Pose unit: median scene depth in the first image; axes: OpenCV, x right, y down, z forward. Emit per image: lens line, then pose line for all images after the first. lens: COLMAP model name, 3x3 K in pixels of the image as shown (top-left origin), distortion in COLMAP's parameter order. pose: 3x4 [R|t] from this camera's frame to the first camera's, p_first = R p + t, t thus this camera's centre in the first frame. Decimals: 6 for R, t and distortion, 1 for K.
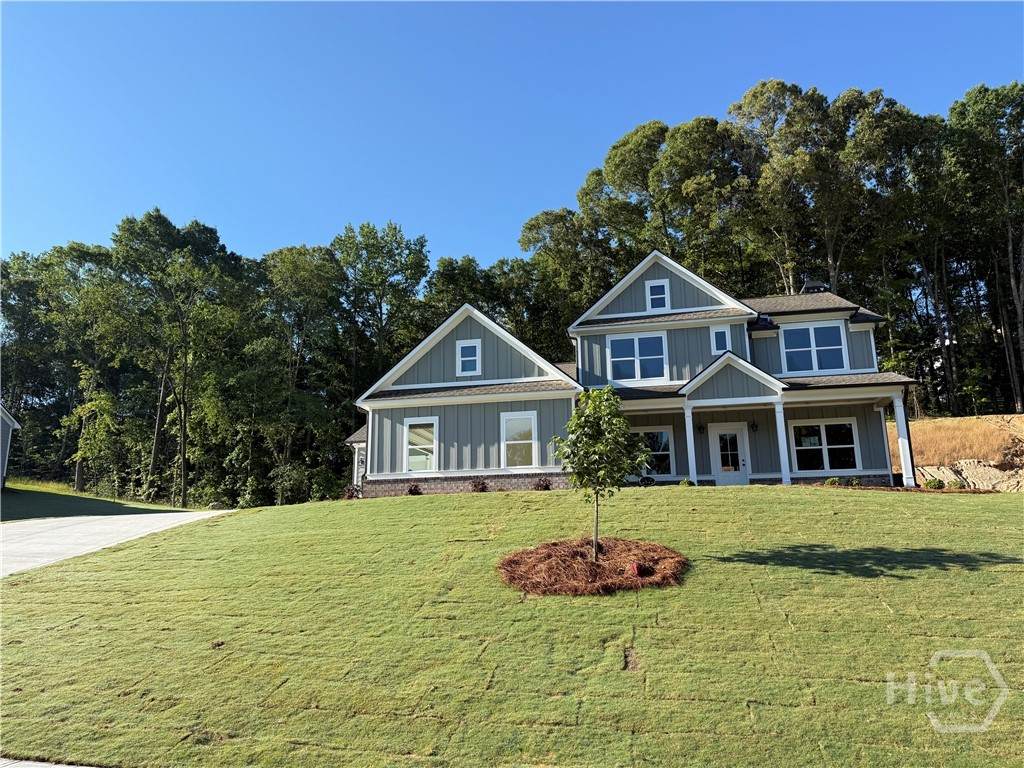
lens RADIAL K [[711.2, 0, 514.3], [0, 711.2, 387.6], [0, 0, 1]] dist [0.063176, -0.062924]
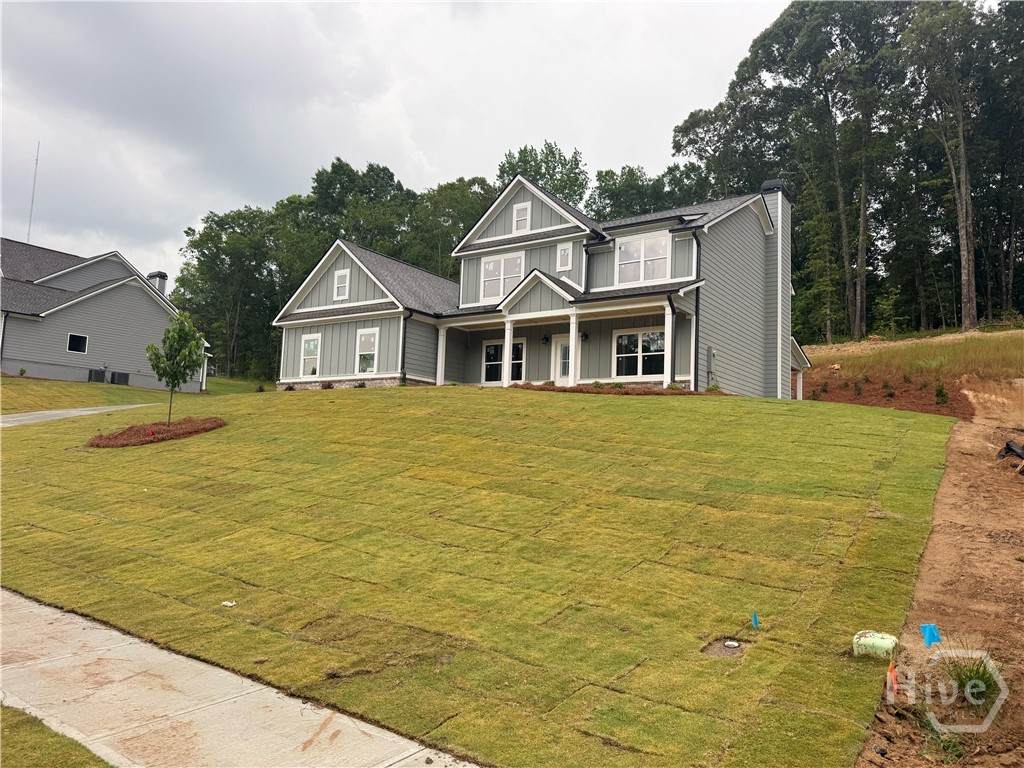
lens RADIAL K [[711.2, 0, 514.3], [0, 711.2, 387.6], [0, 0, 1]] dist [0.063176, -0.062924]
pose [[0.922604, 0.010604, -0.385602, 0.616231], [0.036560, 0.992719, 0.114774, 0.003227], [0.384012, -0.119988, 0.915499, -0.035180]]
